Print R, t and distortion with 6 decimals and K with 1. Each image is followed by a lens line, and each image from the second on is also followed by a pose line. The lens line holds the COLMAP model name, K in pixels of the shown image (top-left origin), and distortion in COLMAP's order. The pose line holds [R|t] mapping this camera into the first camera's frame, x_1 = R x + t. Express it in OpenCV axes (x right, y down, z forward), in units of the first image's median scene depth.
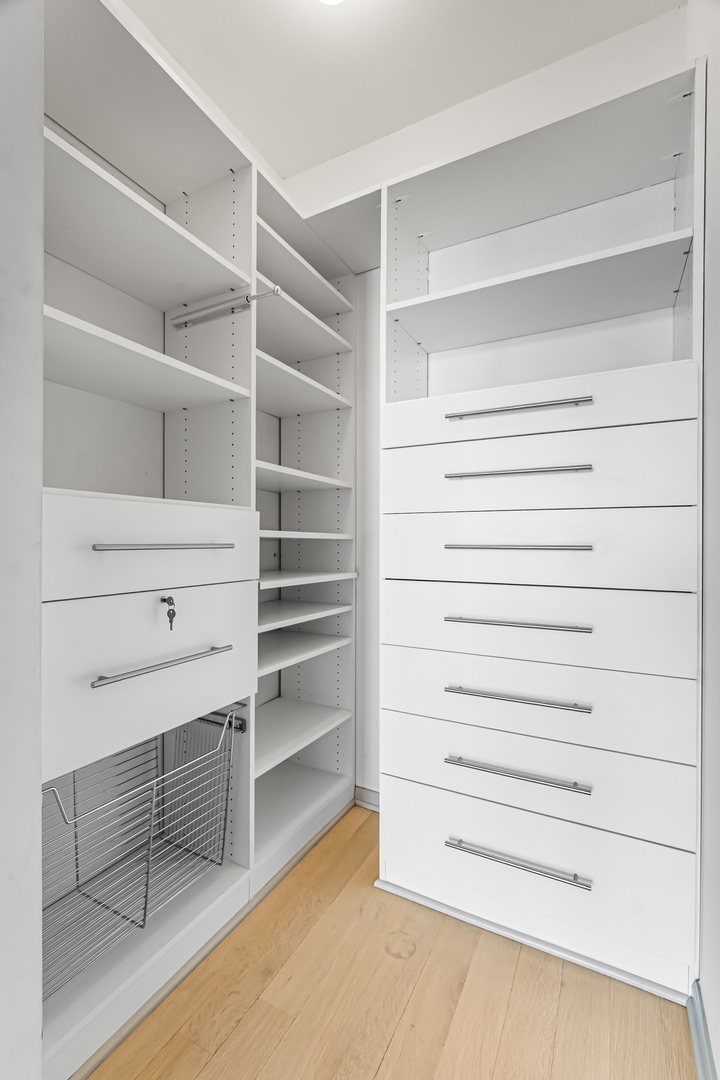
lens RADIAL K [[477.4, 0, 360.0], [0, 477.4, 540.0], [0, 0, 1]] dist [-0.002763, -0.000154]
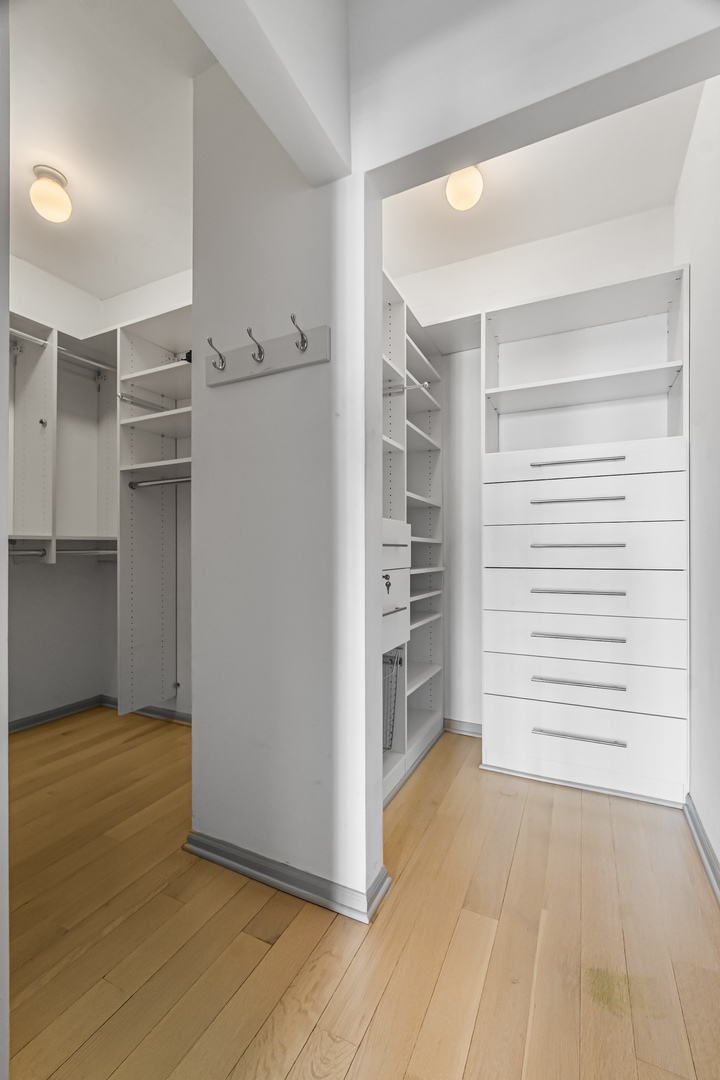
lens RADIAL K [[459.1, 0, 365.7], [0, 459.1, 547.2], [0, 0, 1]] dist [-0.003469, -0.000245]
pose [[0.999254, -0.004508, 0.038358, -0.410294], [0.004646, 0.999983, -0.003510, 0.019990], [-0.038341, 0.003686, 0.999258, -0.488055]]
